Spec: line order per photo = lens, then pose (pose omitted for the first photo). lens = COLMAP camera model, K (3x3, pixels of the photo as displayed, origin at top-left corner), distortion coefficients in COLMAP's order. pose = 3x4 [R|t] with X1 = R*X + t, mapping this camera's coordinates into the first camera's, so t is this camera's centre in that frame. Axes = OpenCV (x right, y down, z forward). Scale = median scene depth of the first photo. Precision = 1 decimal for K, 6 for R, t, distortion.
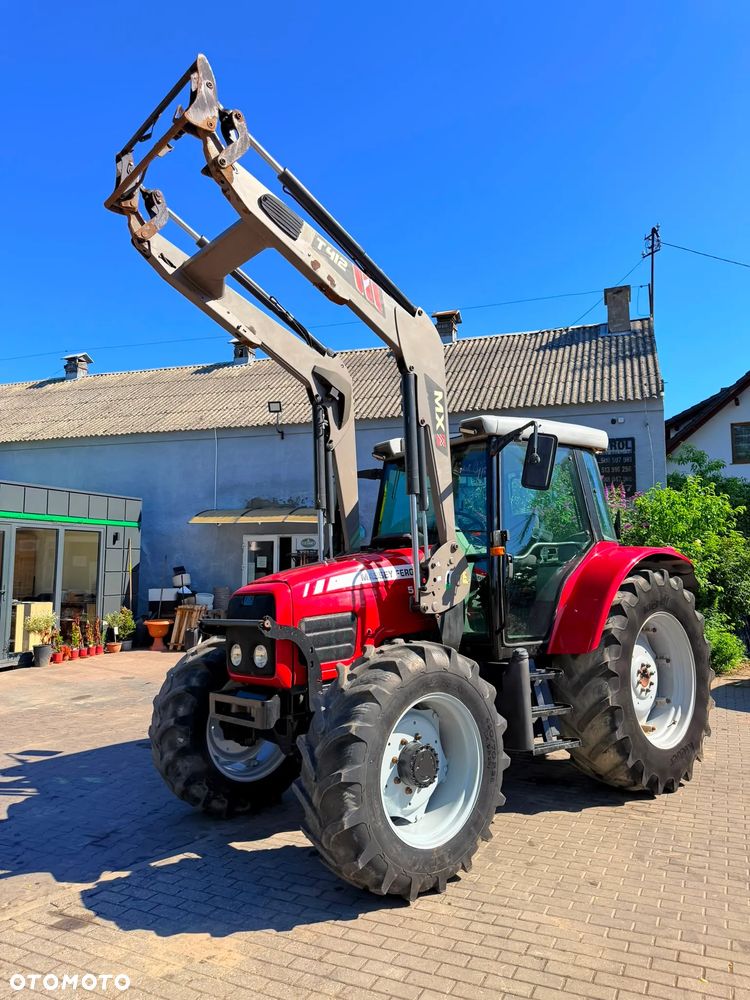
lens RADIAL K [[693.6, 0, 381.2], [0, 693.6, 514.8], [0, 0, 1]] dist [0.141708, -0.234872]
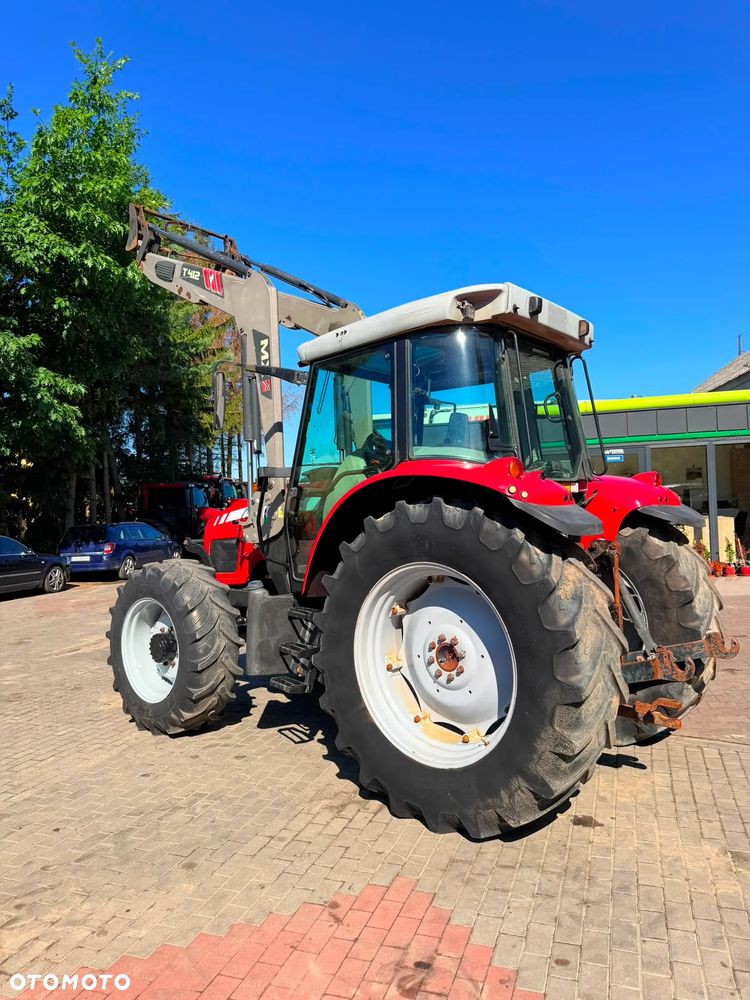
lens RADIAL K [[714.4, 0, 374.7], [0, 714.4, 502.3], [0, 0, 1]] dist [0.013163, -0.012080]
pose [[0.125228, 0.001485, -0.992127, 0.423482], [0.113320, 0.993433, 0.015791, 0.026235], [0.985635, -0.114406, 0.124237, 0.353928]]
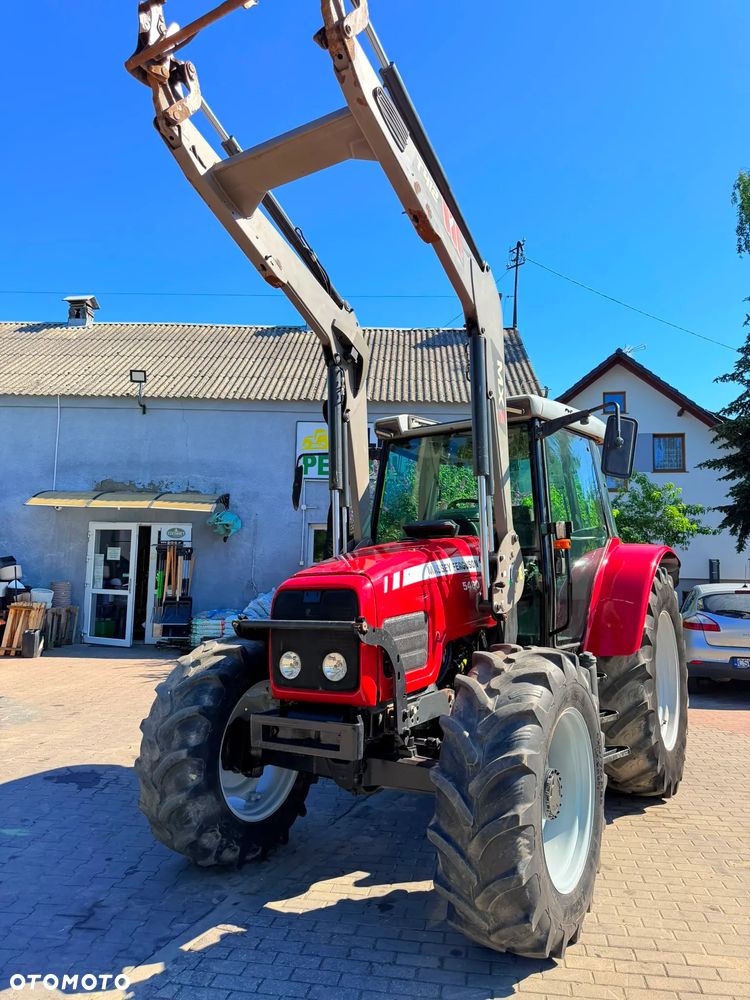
lens RADIAL K [[695.9, 0, 379.2], [0, 695.9, 511.3], [0, 0, 1]] dist [0.091386, -0.115954]
pose [[0.958044, 0.040956, 0.283680, -0.108644], [-0.040456, 0.999152, -0.007624, 0.008955], [-0.283752, -0.004172, 0.958889, 0.068595]]
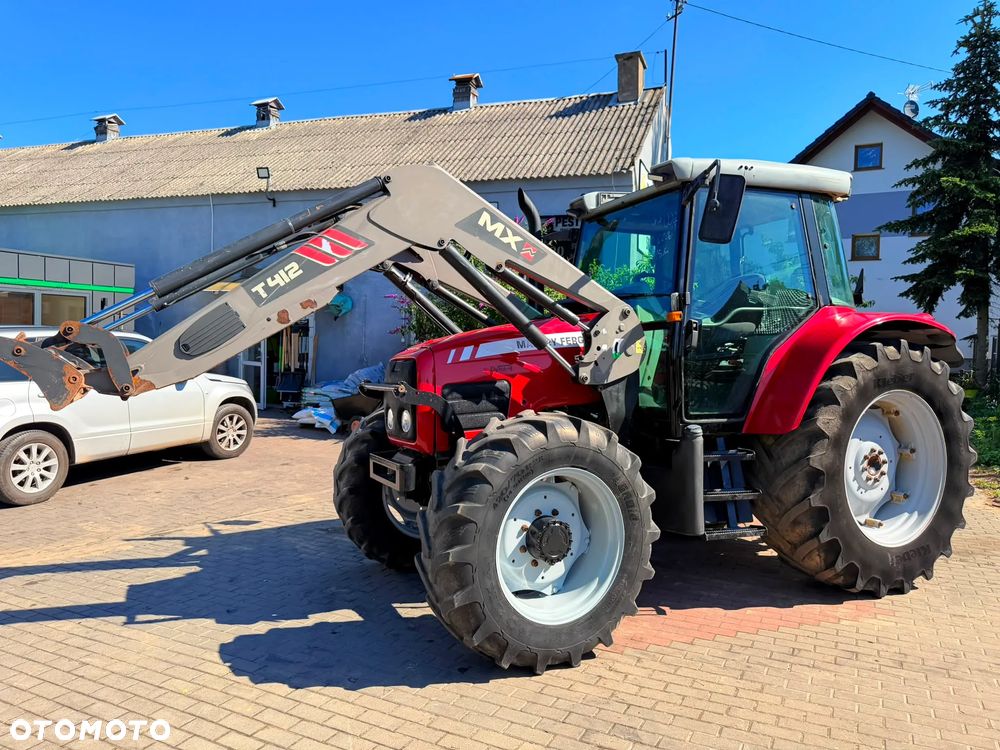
lens RADIAL K [[712.0, 0, 502.7], [0, 712.0, 372.6], [0, 0, 1]] dist [0.049179, -0.061738]
pose [[0.999671, 0.021278, -0.014348, 0.208319], [-0.019455, 0.992936, 0.117049, -0.000849], [0.016738, -0.116731, 0.993023, -0.028589]]
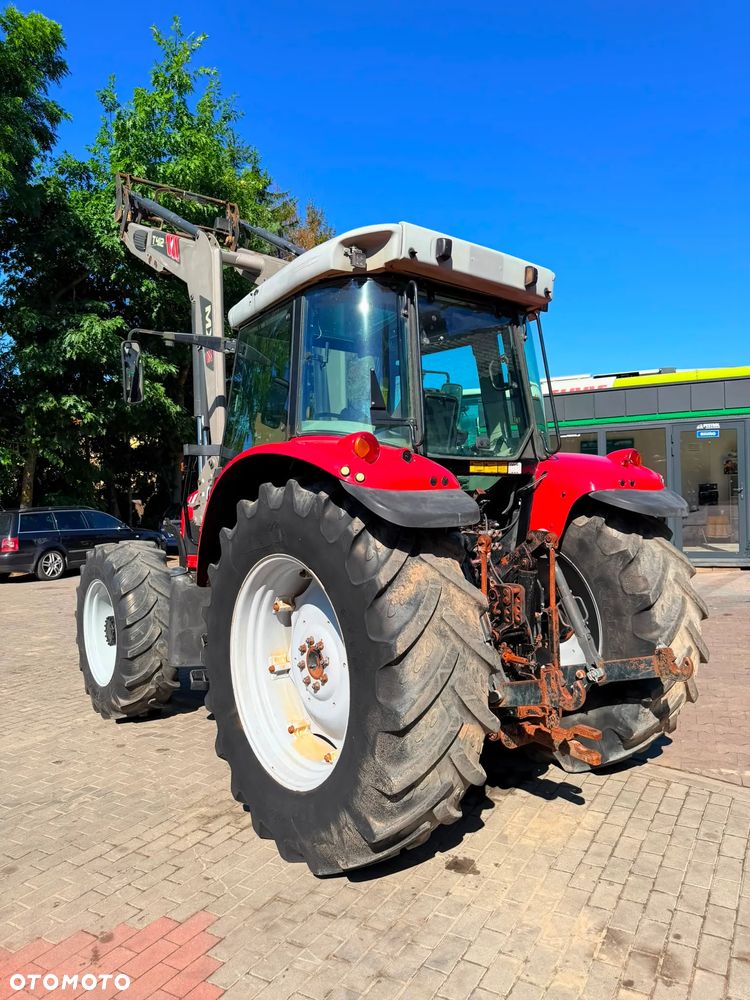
lens RADIAL K [[715.9, 0, 378.6], [0, 715.9, 510.7], [0, 0, 1]] dist [-0.003245, 0.004147]
pose [[-0.066469, 0.043705, -0.996831, 0.388612], [0.107587, 0.993530, 0.036387, 0.036134], [0.991971, -0.104828, -0.070741, 0.453532]]
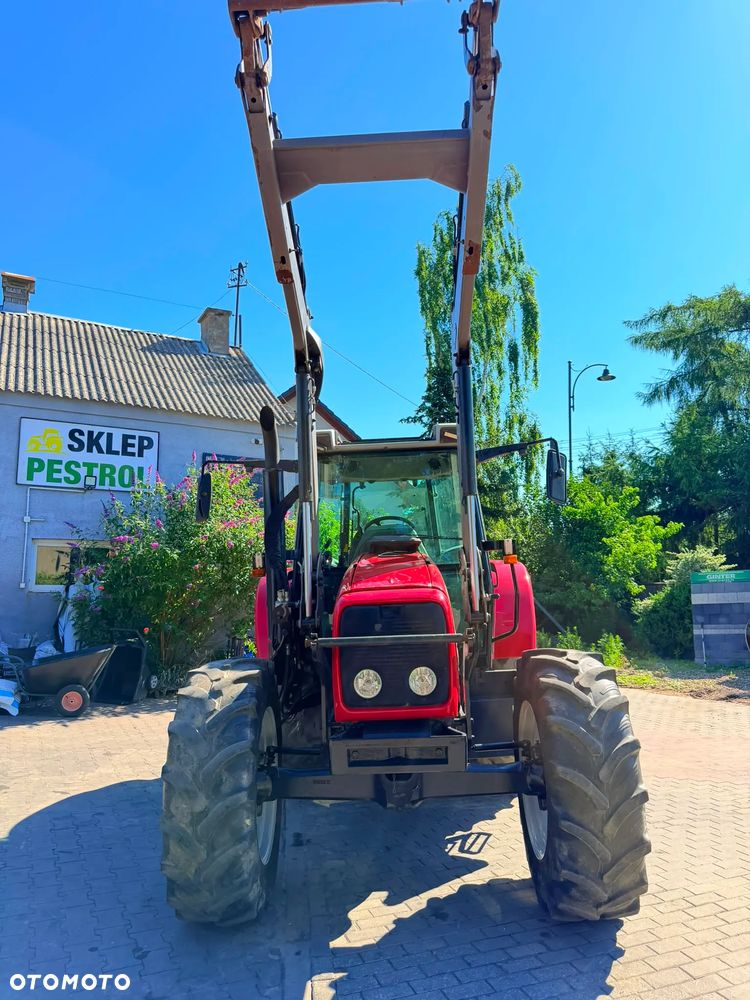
lens RADIAL K [[699.2, 0, 374.9], [0, 699.2, 515.8], [0, 0, 1]] dist [0.064088, -0.092477]
pose [[0.690821, 0.078371, 0.718766, -0.241110], [-0.055325, 0.996923, -0.055526, 0.019422], [-0.720906, -0.001407, 0.693031, 0.150555]]
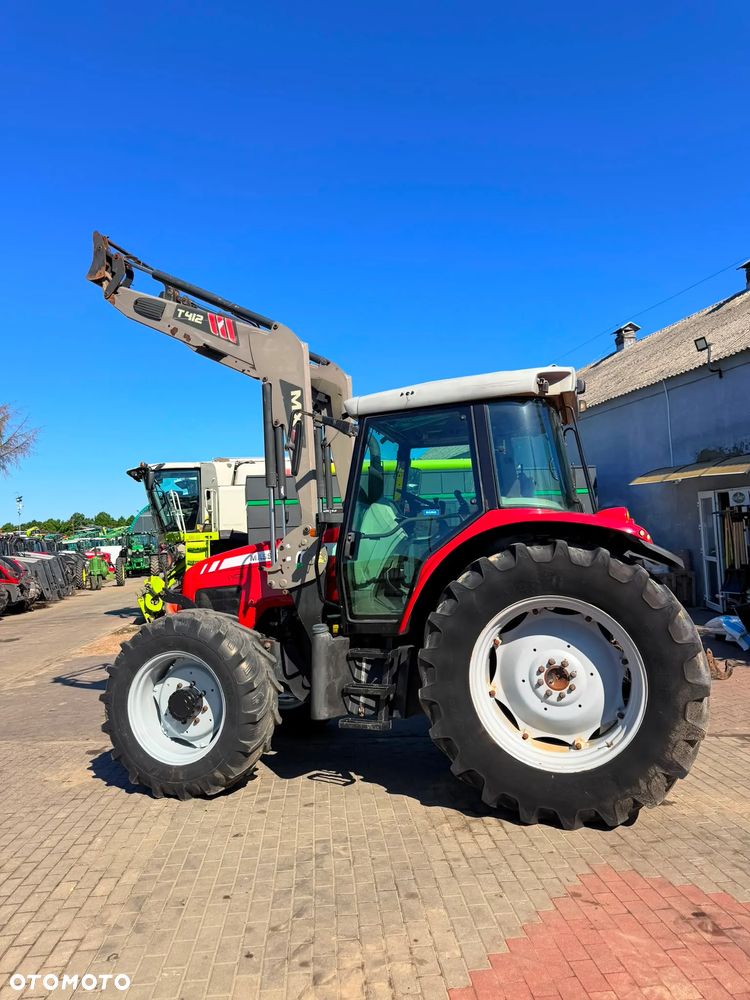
lens RADIAL K [[716.9, 0, 378.3], [0, 716.9, 495.8], [0, 0, 1]] dist [0.003644, -0.000359]
pose [[0.521916, -0.072606, -0.849901, 0.392651], [0.105153, 0.994248, -0.020364, 0.009570], [0.846491, -0.078741, 0.526549, 0.174932]]
